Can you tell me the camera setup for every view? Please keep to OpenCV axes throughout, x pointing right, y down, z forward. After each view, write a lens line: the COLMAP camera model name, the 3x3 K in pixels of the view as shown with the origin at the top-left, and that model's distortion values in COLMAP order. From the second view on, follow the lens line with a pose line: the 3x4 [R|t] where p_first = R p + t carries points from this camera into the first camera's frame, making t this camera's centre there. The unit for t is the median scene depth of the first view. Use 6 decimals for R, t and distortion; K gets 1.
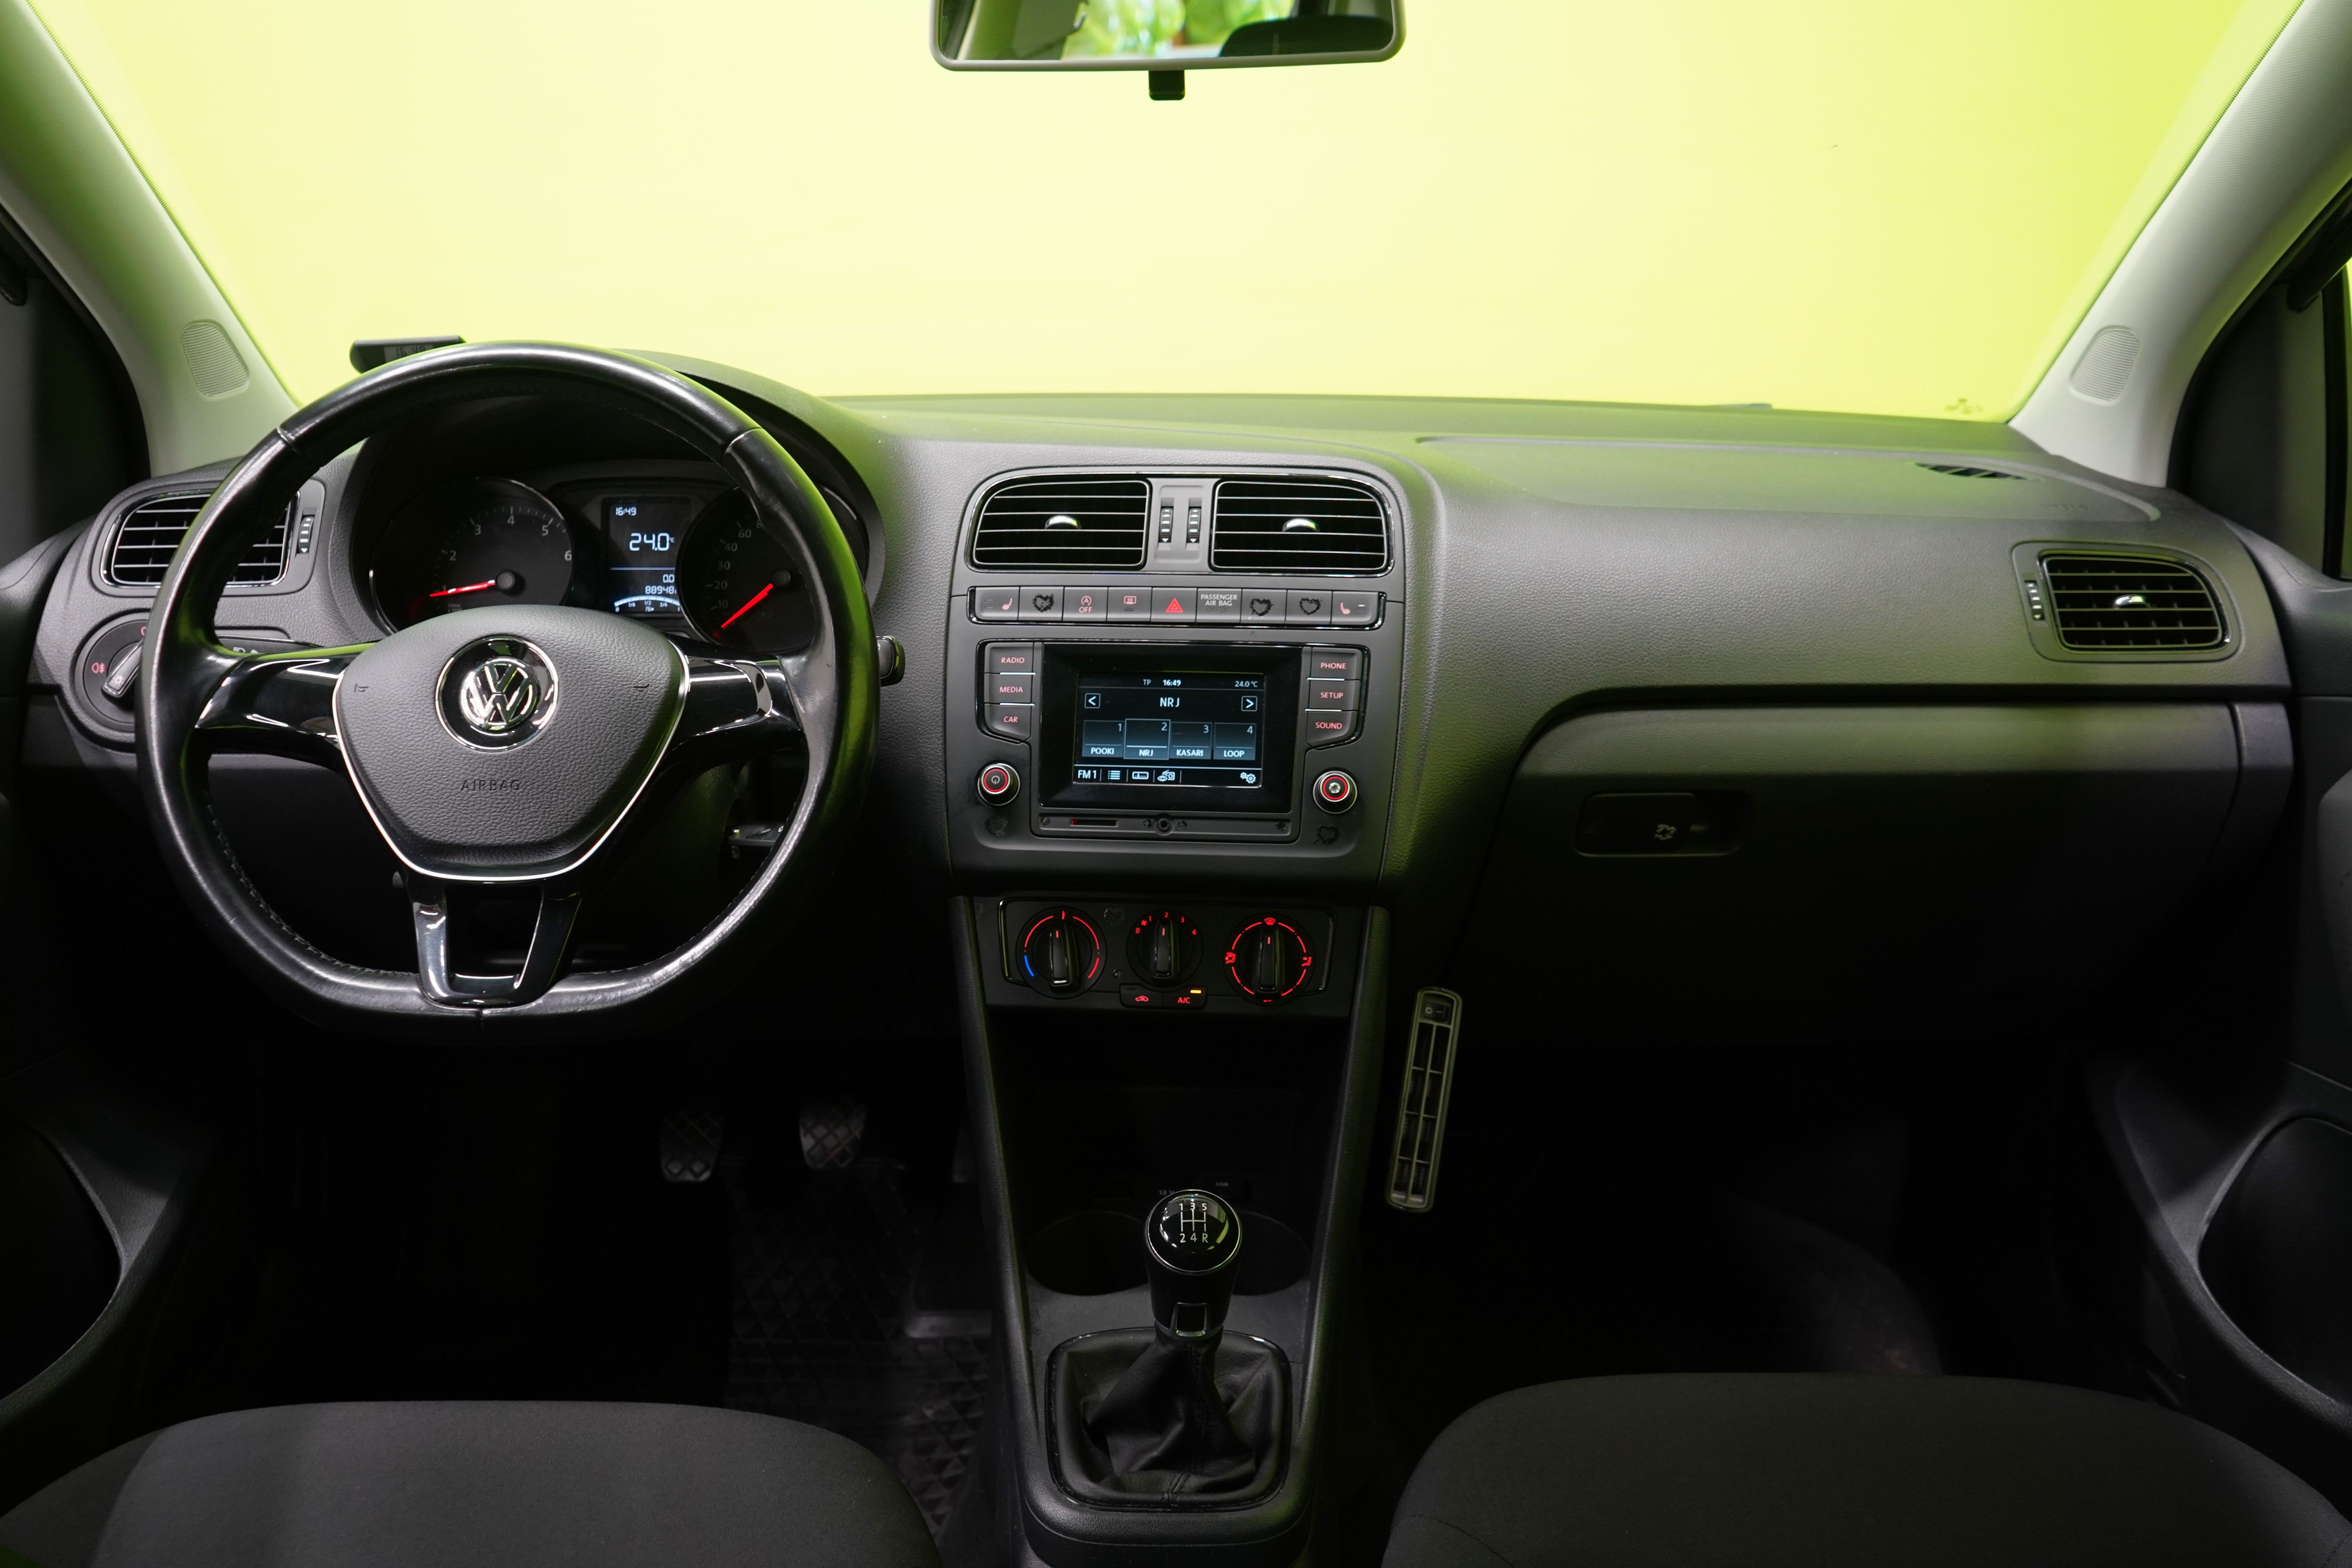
lens RADIAL K [[1877.1, 0, 1176.2], [0, 1877.1, 787.3], [0, 0, 1]] dist [-0.002114, 0.015206]
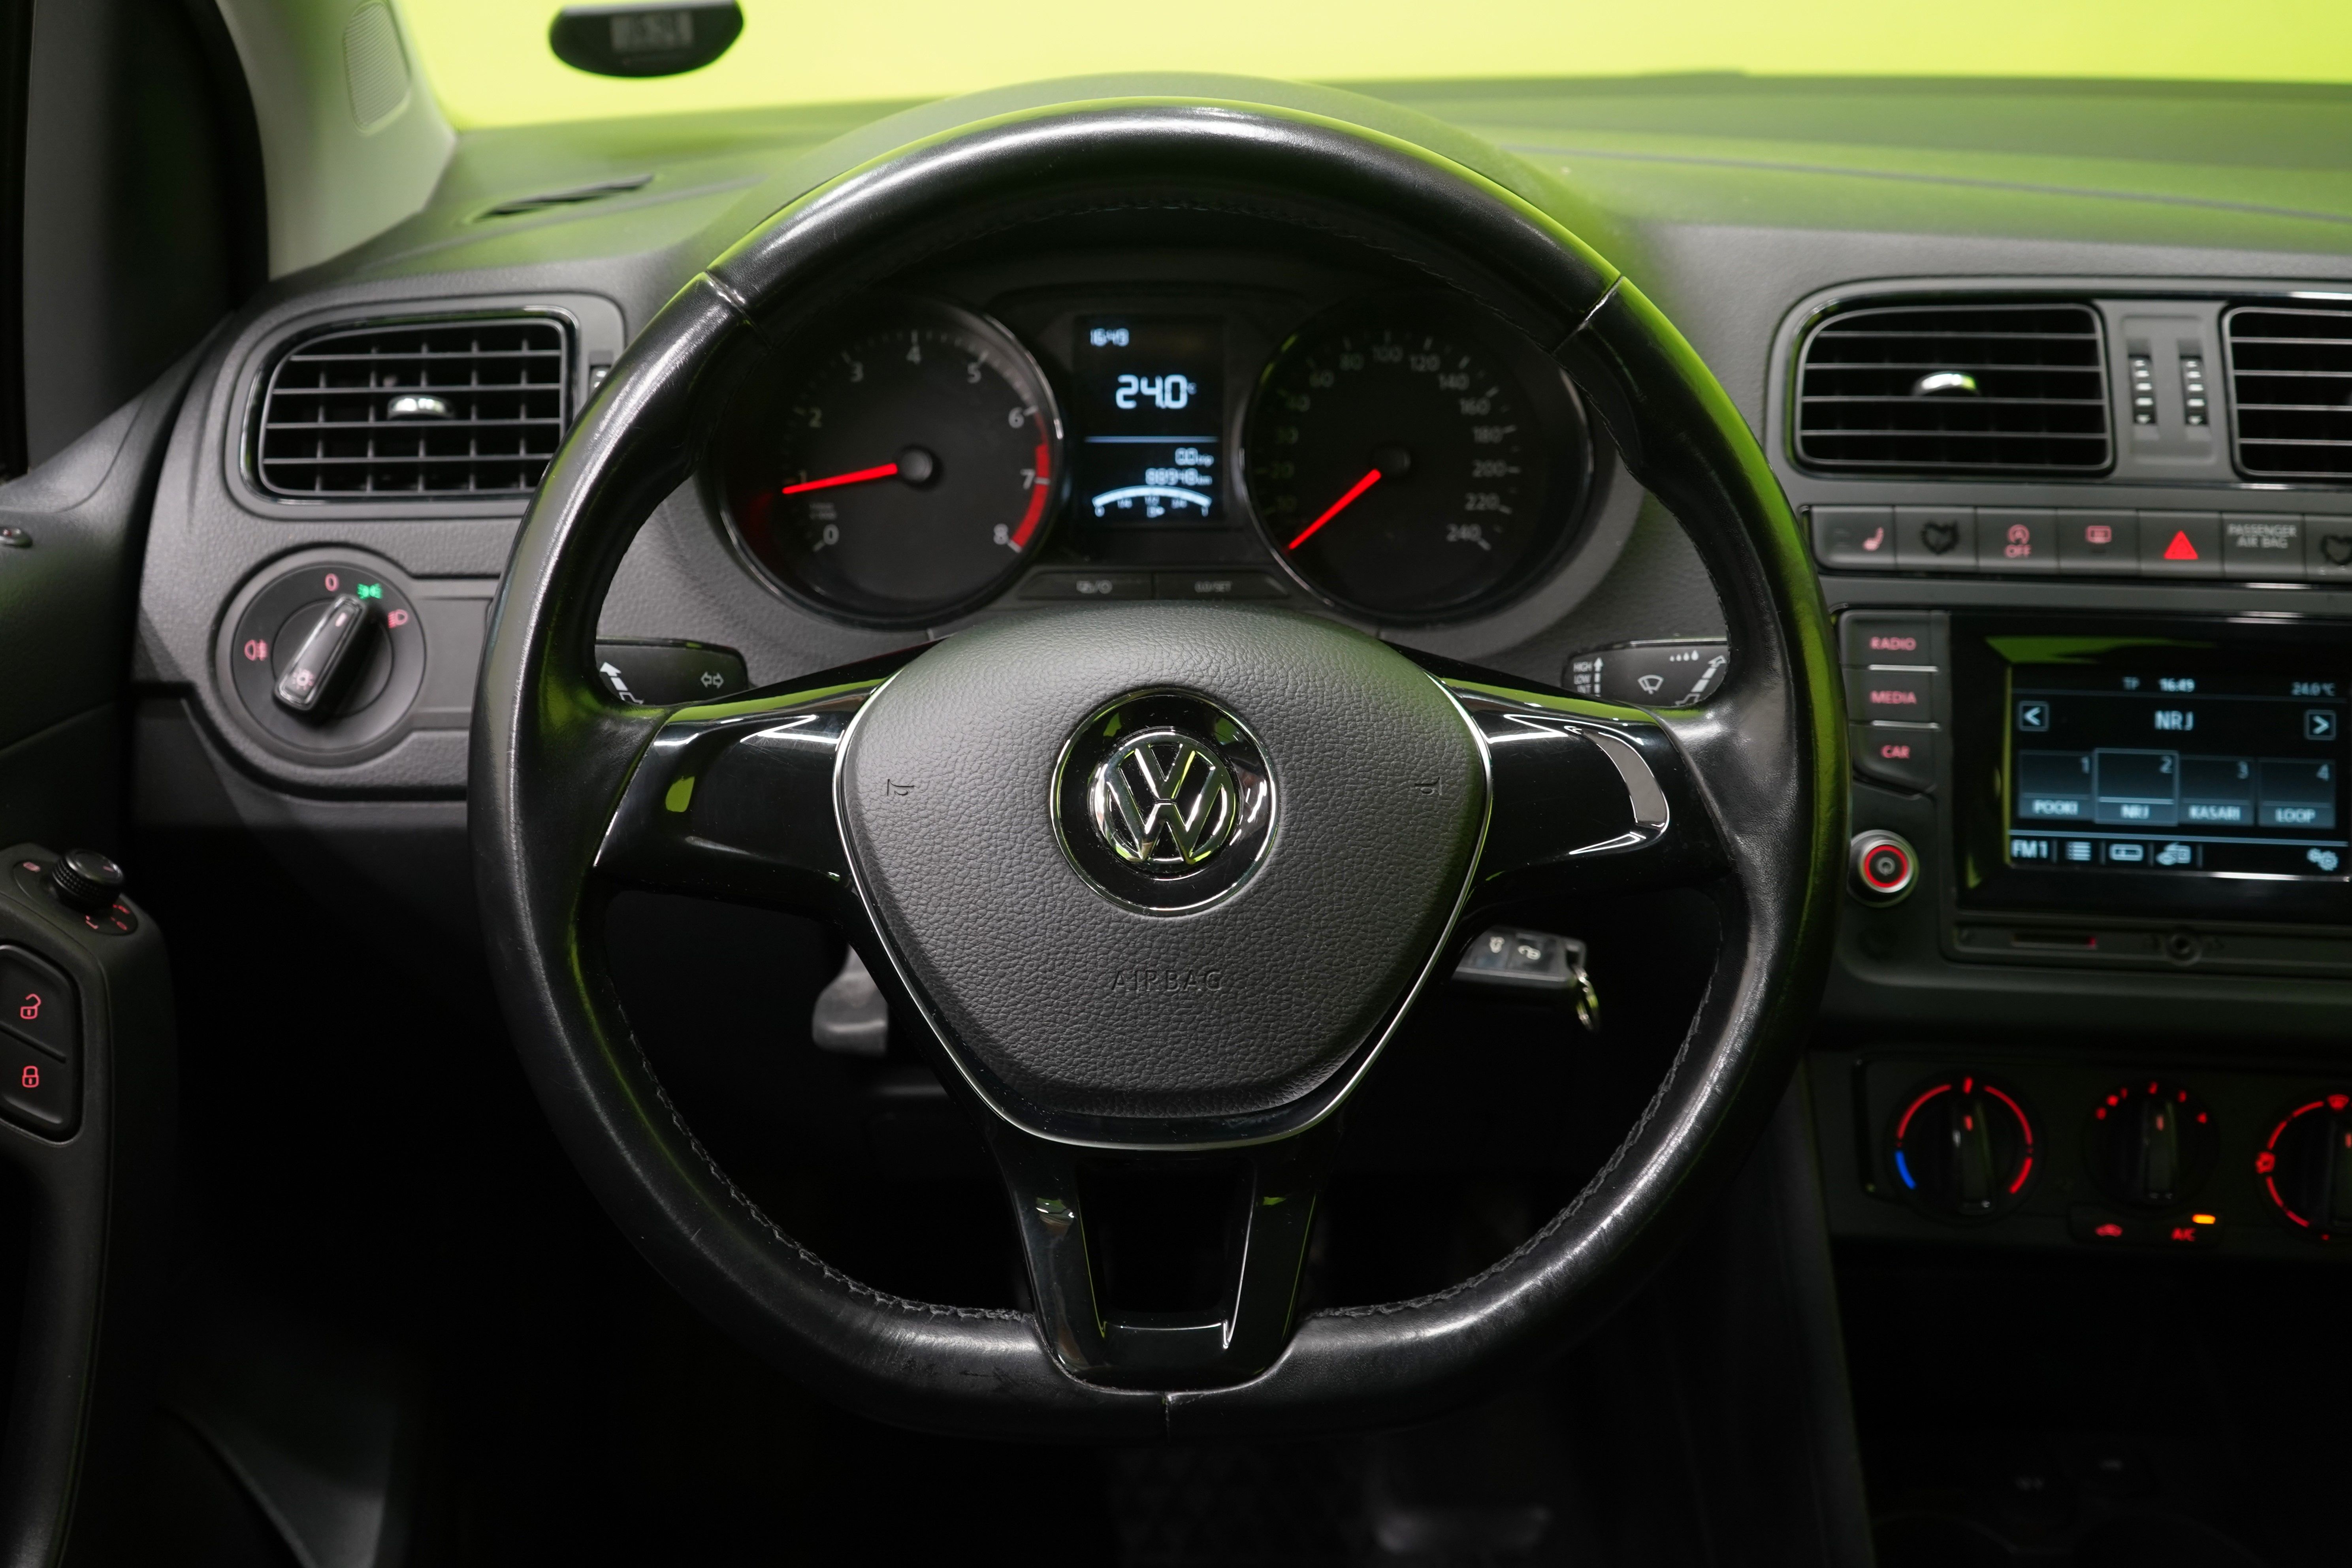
lens RADIAL K [[2382.0, 0, 1175.7], [0, 2382.0, 782.2], [0, 0, 1]] dist [0.012475, 0.000000]
pose [[0.999848, -0.001803, 0.017319, -0.312294], [-0.000727, 0.989438, 0.144956, -0.129037], [-0.017398, -0.144946, 0.989287, 0.283855]]
